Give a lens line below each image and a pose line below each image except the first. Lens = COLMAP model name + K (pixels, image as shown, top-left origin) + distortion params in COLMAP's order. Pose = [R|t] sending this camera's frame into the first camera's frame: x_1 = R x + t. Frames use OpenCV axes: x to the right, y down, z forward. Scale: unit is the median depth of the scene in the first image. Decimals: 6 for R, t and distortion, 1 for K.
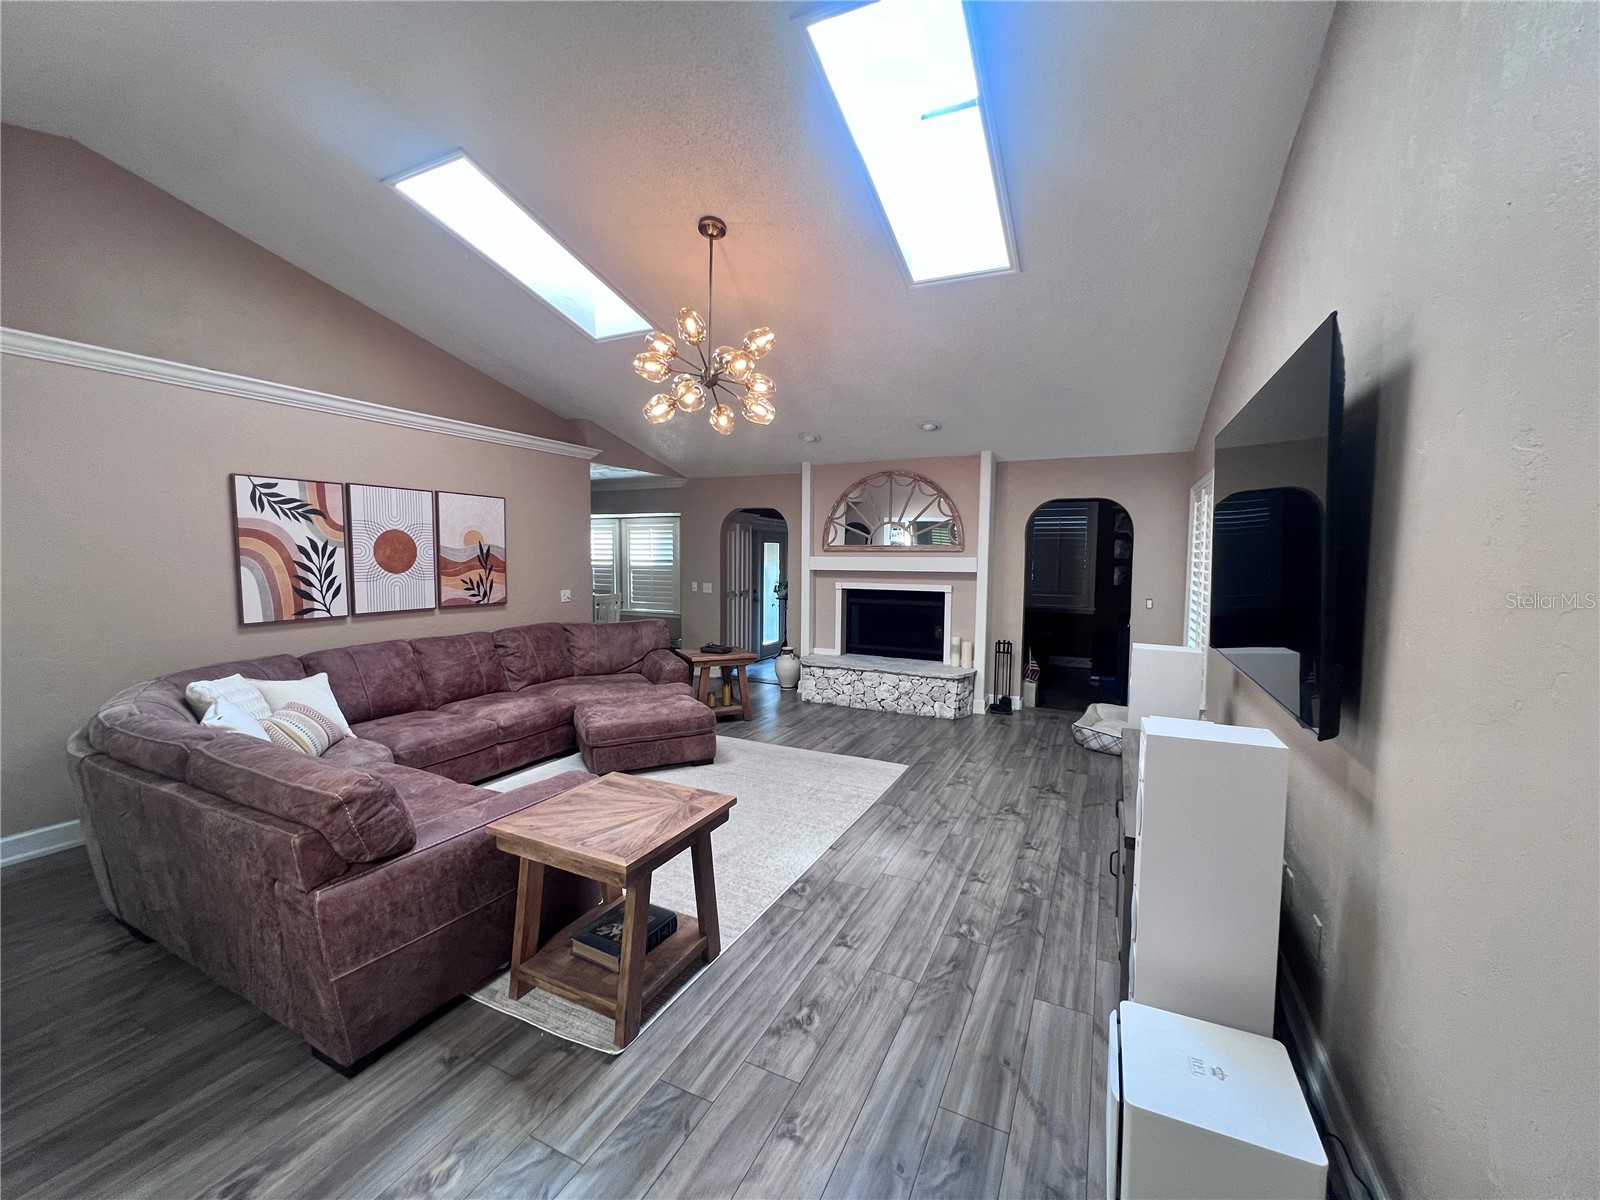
lens RADIAL K [[639.1, 0, 801.8], [0, 639.1, 597.4], [0, 0, 1]] dist [-0.000764, 0.000629]
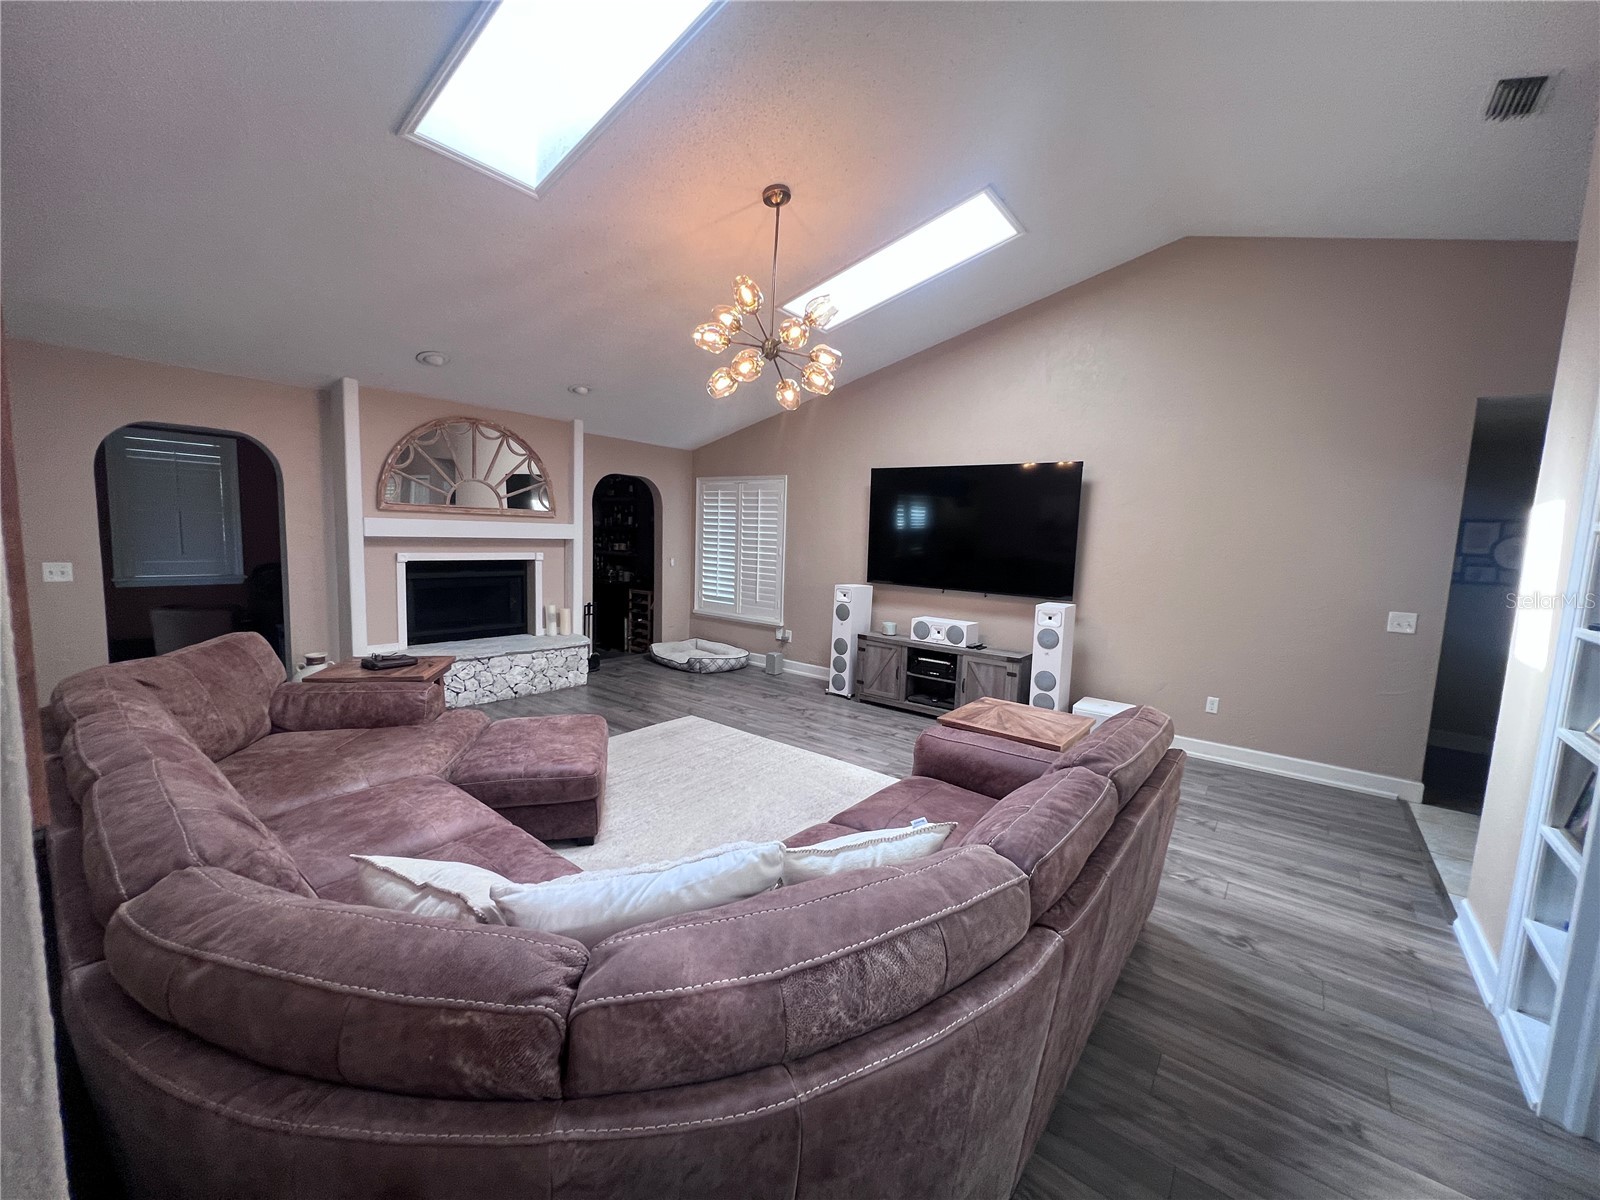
lens RADIAL K [[639.1, 0, 802.0], [0, 639.1, 596.6], [0, 0, 1]] dist [-0.000764, 0.000629]
pose [[0.212057, -0.096989, 0.972433, -0.838145], [0.029538, 0.995244, 0.092822, -0.041277], [-0.976811, 0.009040, 0.213914, 0.554350]]
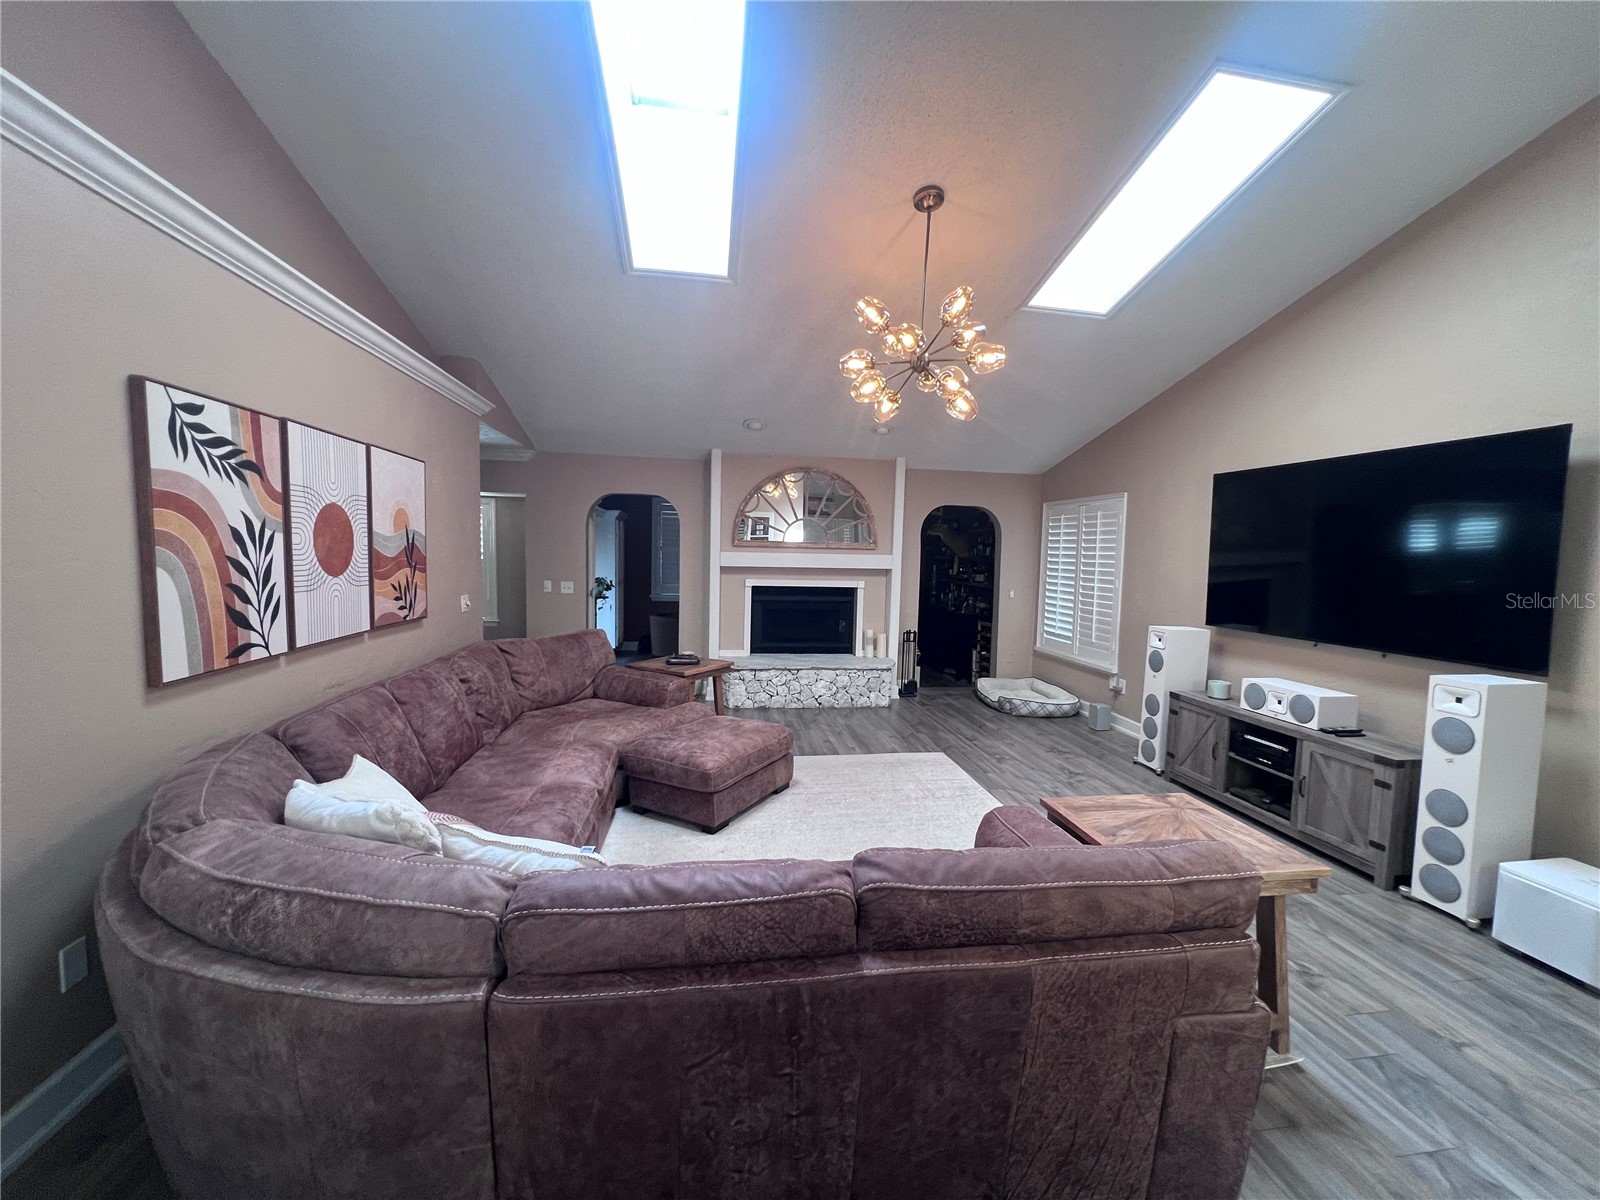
lens RADIAL K [[639.1, 0, 802.1], [0, 639.1, 598.1], [0, 0, 1]] dist [-0.000764, 0.000629]
pose [[0.822842, -0.028719, 0.567545, -0.604817], [0.020189, 0.999569, 0.021310, -0.020683], [-0.567912, -0.006077, 0.823067, 0.251834]]
